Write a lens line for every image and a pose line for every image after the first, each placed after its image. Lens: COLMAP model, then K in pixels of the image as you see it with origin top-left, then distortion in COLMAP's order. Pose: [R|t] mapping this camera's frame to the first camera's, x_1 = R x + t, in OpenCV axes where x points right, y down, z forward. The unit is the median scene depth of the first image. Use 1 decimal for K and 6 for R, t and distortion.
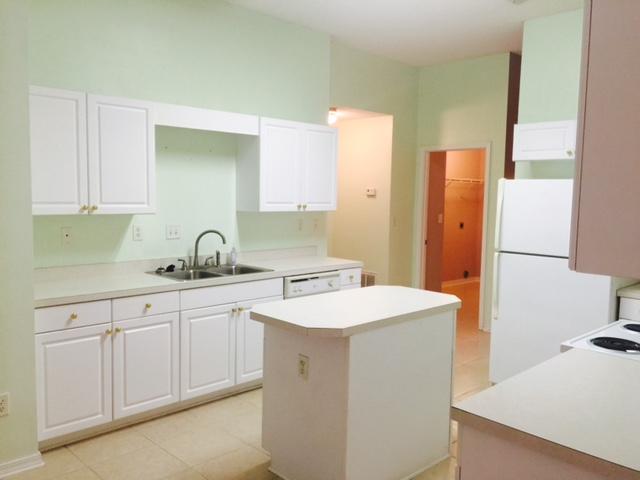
lens RADIAL K [[548.2, 0, 320.9], [0, 548.2, 242.5], [0, 0, 1]] dist [0.097331, -0.139614]
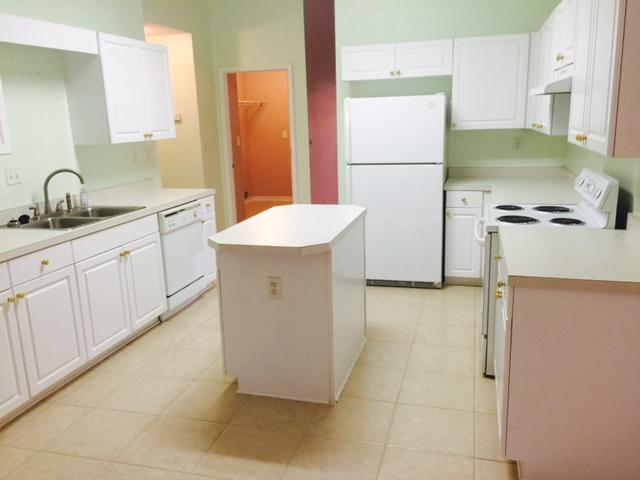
lens RADIAL K [[548.2, 0, 320.9], [0, 548.2, 242.5], [0, 0, 1]] dist [0.097331, -0.139614]
pose [[0.859442, -0.159518, 0.485709, -0.294486], [0.093418, 0.983080, 0.157568, -0.009252], [-0.502626, -0.090047, 0.859802, 0.044573]]
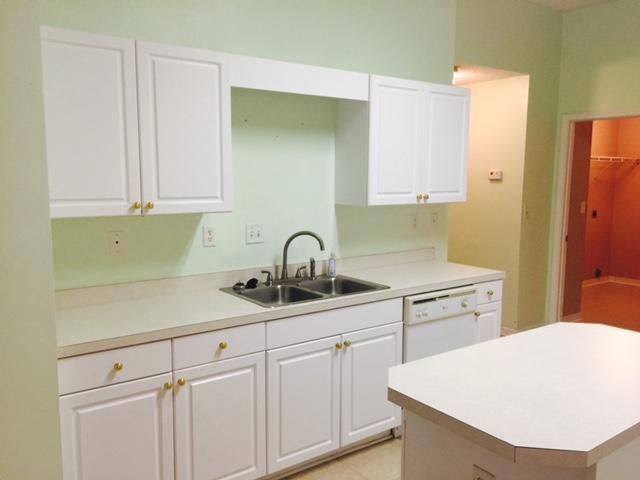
lens RADIAL K [[548.2, 0, 320.9], [0, 548.2, 242.5], [0, 0, 1]] dist [0.097331, -0.139614]
pose [[0.991348, 0.003439, -0.131212, -0.080951], [0.000691, 0.999506, 0.031422, -0.031087], [0.131255, -0.031241, 0.990856, 0.271229]]
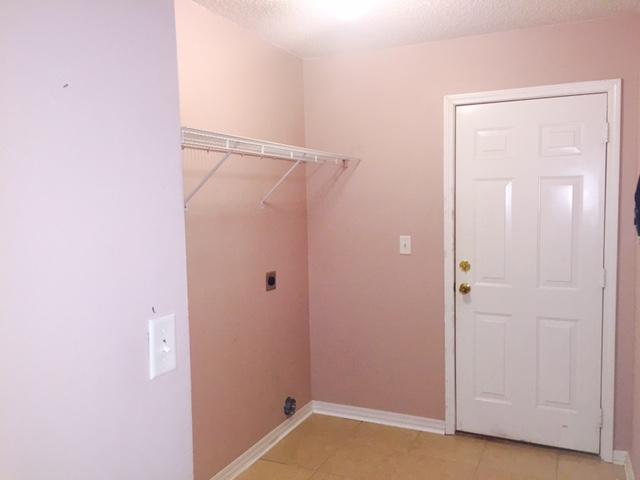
lens RADIAL K [[548.2, 0, 320.9], [0, 548.2, 242.5], [0, 0, 1]] dist [0.097331, -0.139614]
pose [[0.930396, -0.063178, 0.361070, 0.331530], [0.065980, 0.997810, 0.004578, -0.116902], [-0.360569, 0.019564, 0.932527, 1.375646]]
